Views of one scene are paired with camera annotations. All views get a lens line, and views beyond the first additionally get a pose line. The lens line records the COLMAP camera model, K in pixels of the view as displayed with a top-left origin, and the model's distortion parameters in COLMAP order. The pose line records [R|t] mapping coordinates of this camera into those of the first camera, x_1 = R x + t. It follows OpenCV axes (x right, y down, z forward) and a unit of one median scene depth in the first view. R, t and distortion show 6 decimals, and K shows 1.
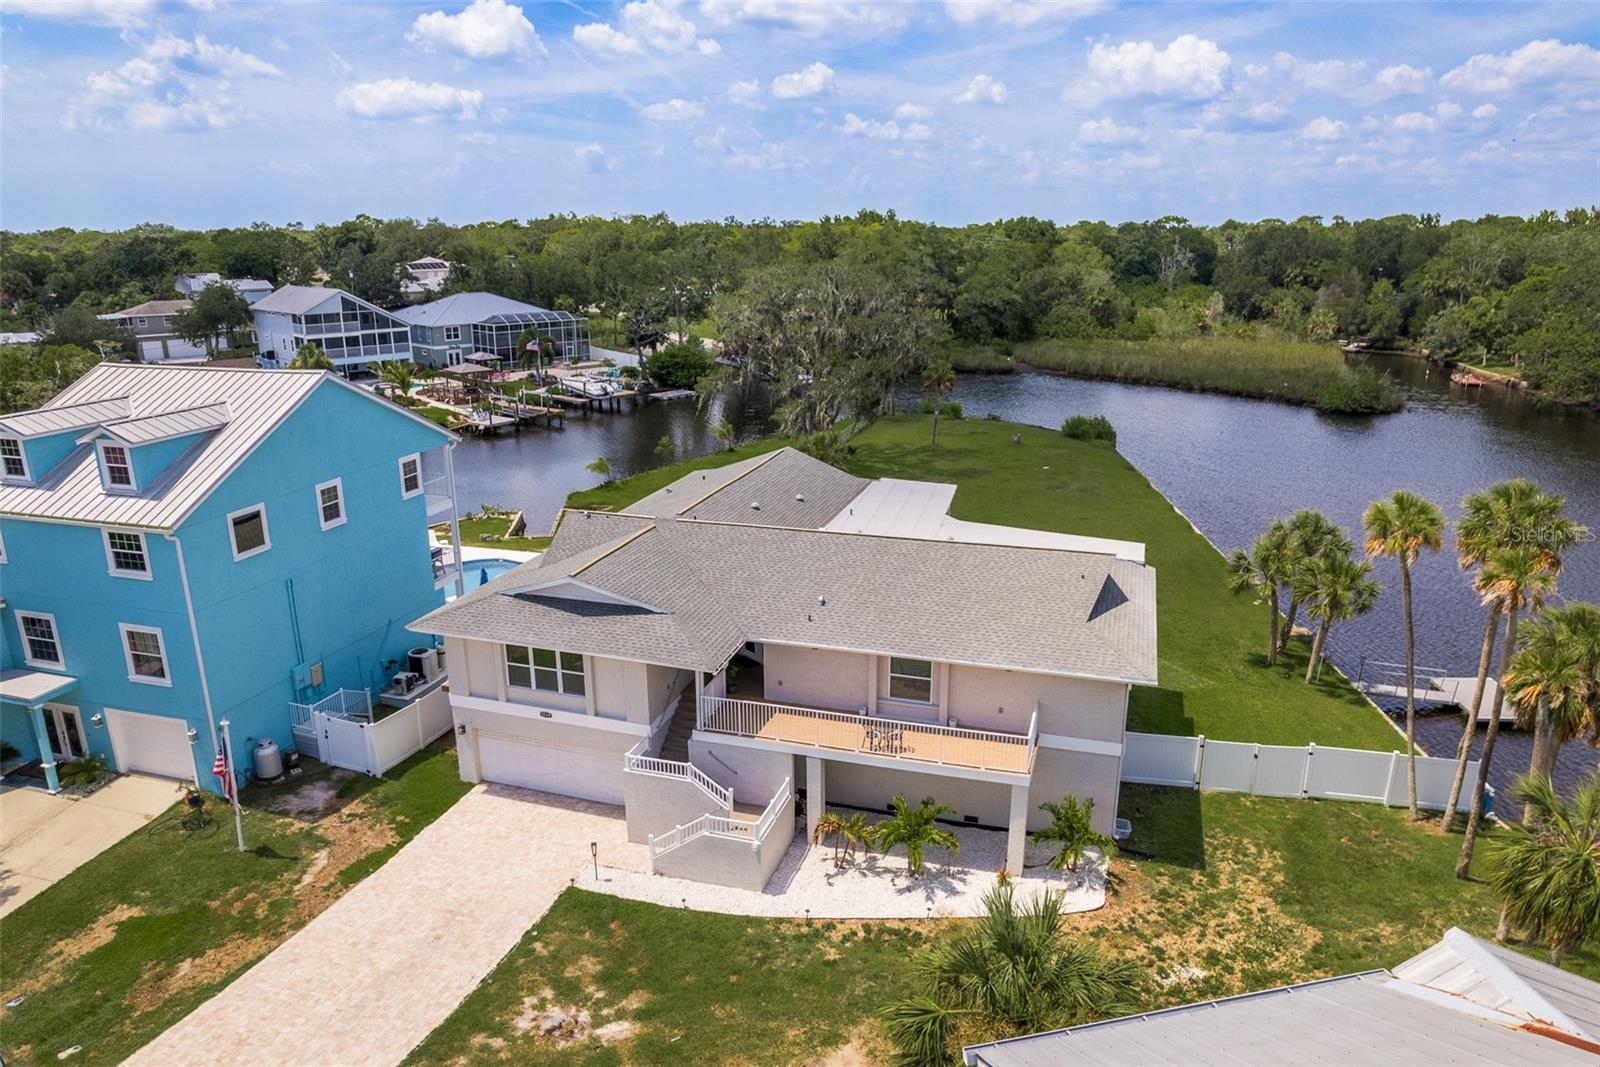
lens RADIAL K [[1048.6, 0, 802.6], [0, 1048.6, 548.9], [0, 0, 1]] dist [-0.080927, 0.065268]
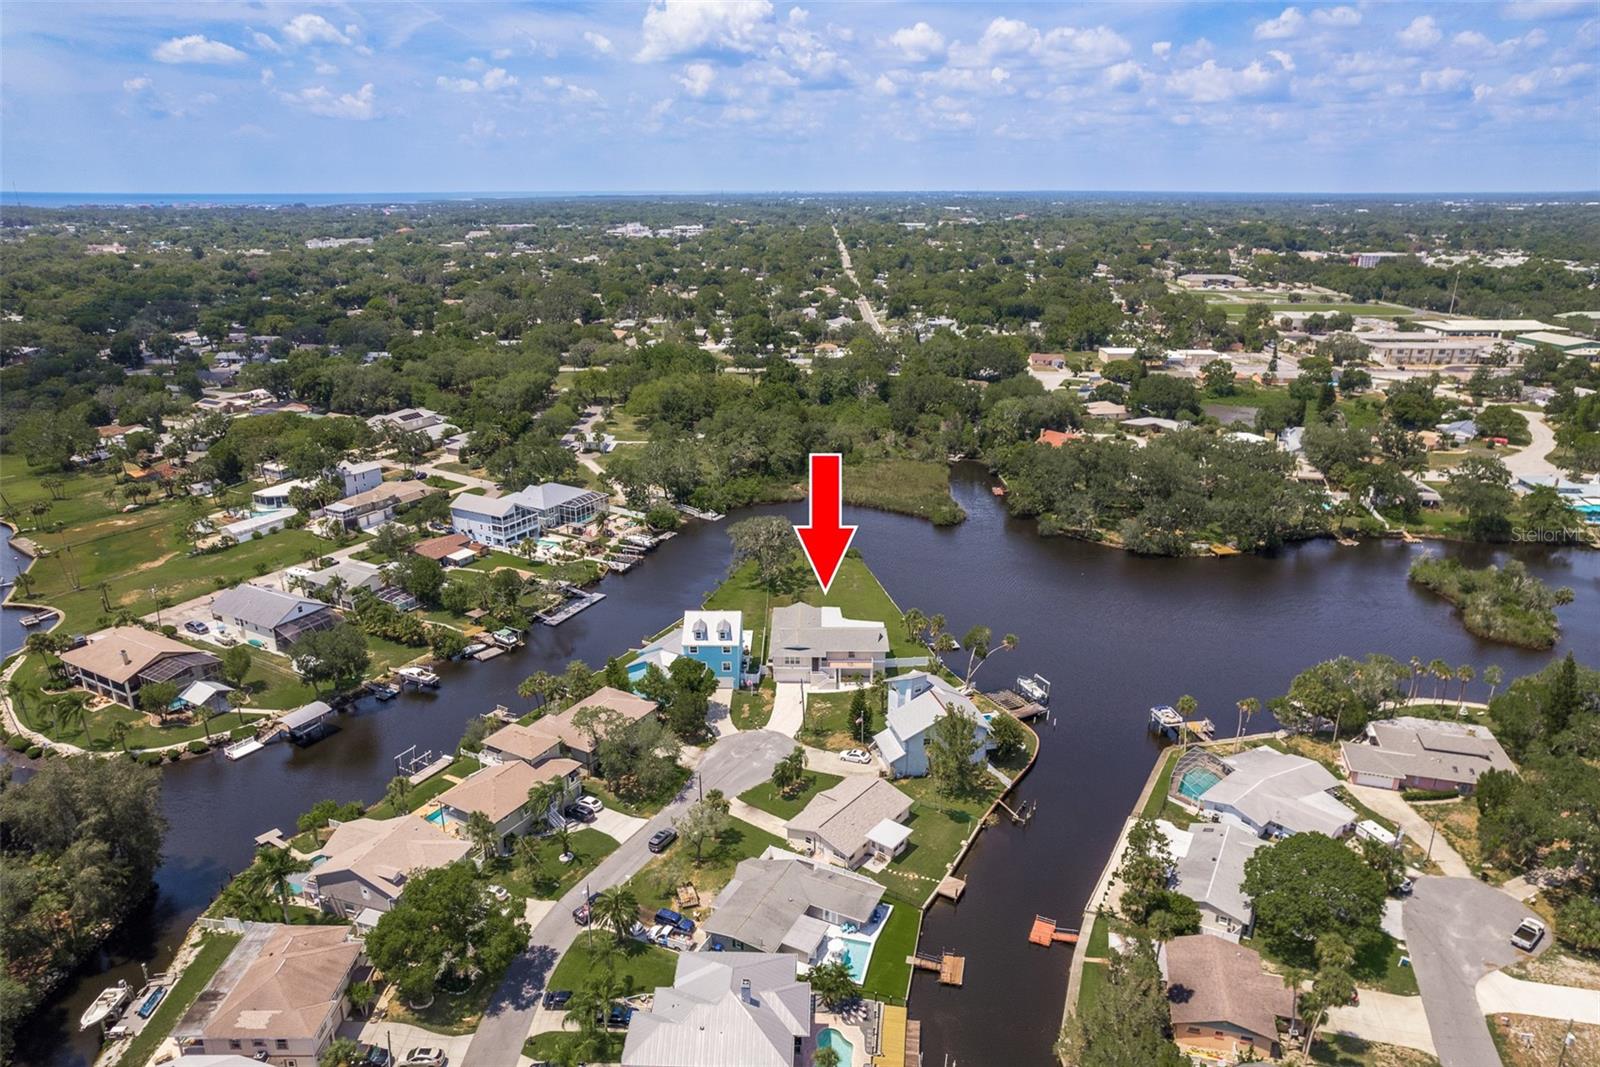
lens RADIAL K [[1030.8, 0, 800.0], [0, 1030.8, 533.5], [0, 0, 1]] dist [0.000800, 0.000486]
pose [[0.958079, -0.089452, 0.272183, -1.752869], [0.081025, 0.995824, 0.042068, -0.852771], [-0.274809, -0.018251, 0.961326, -4.679860]]
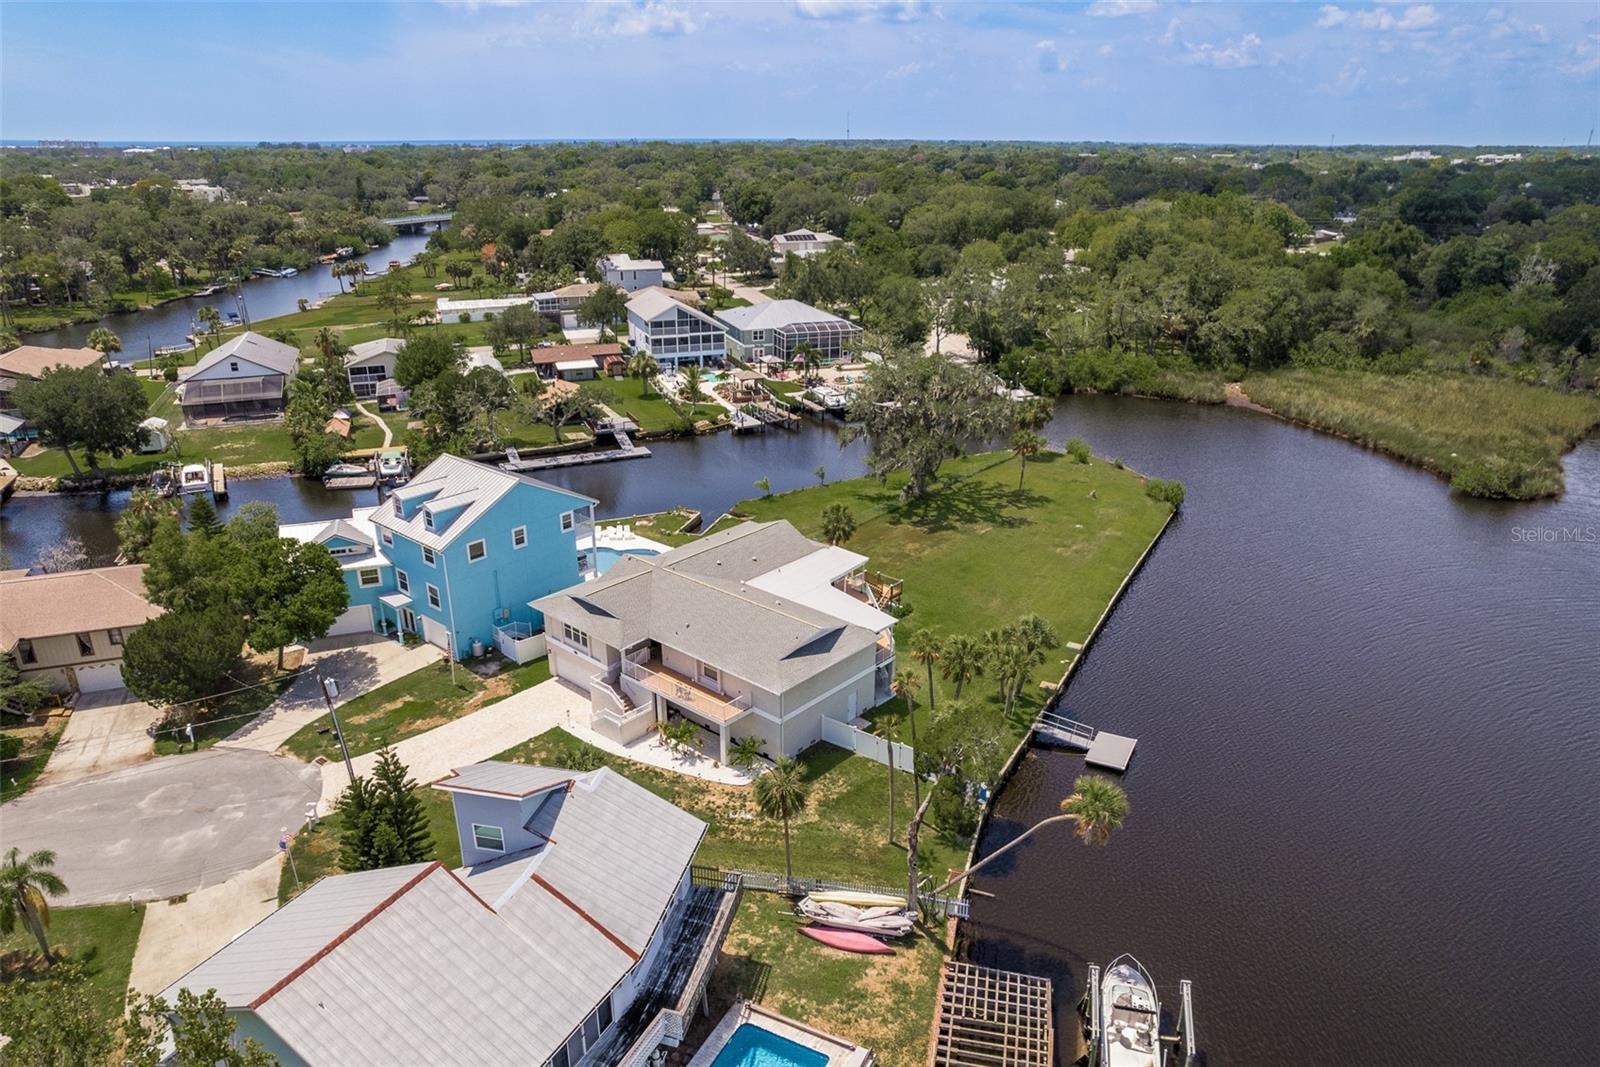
lens RADIAL K [[1048.6, 0, 802.6], [0, 1048.6, 548.9], [0, 0, 1]] dist [-0.080927, 0.065268]
pose [[0.915717, 0.154637, -0.370877, 1.015466], [-0.122973, 0.986547, 0.107712, -0.369341], [0.382544, -0.053026, 0.922414, -0.890404]]
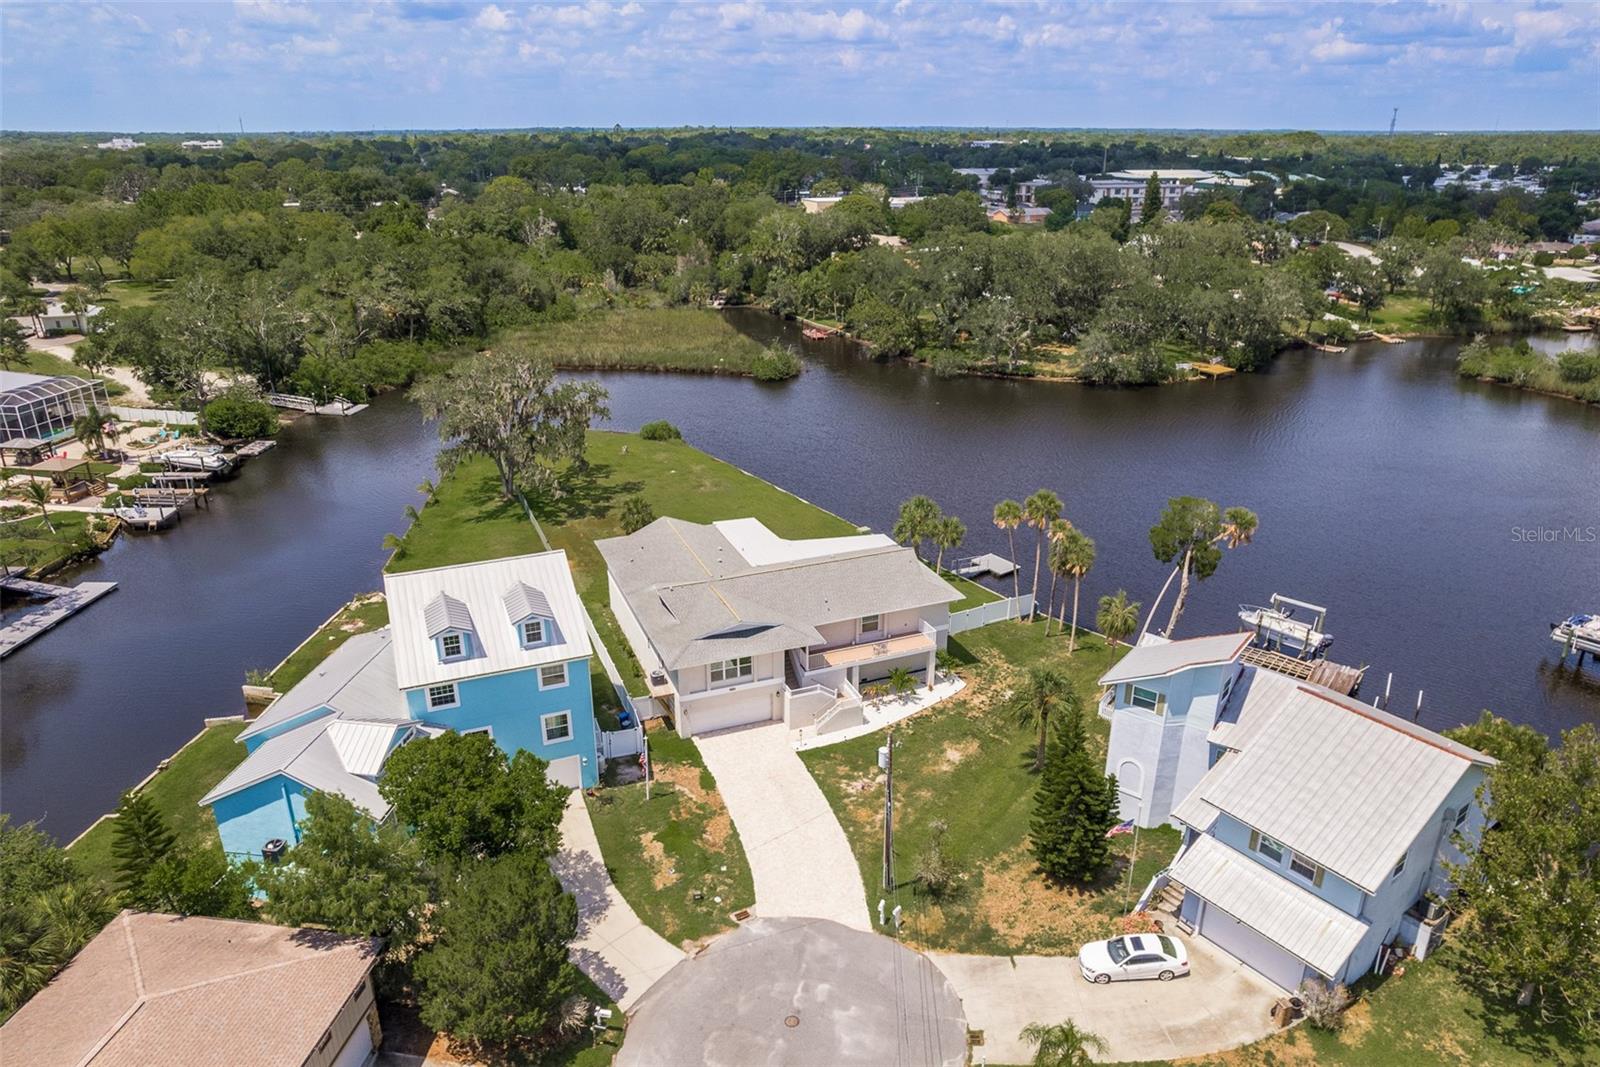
lens RADIAL K [[1048.6, 0, 802.6], [0, 1048.6, 548.9], [0, 0, 1]] dist [-0.080927, 0.065268]
pose [[0.771195, -0.236484, 0.591044, -1.315845], [0.181559, 0.971586, 0.151845, -0.406103], [-0.610159, -0.009793, 0.792218, -0.734509]]
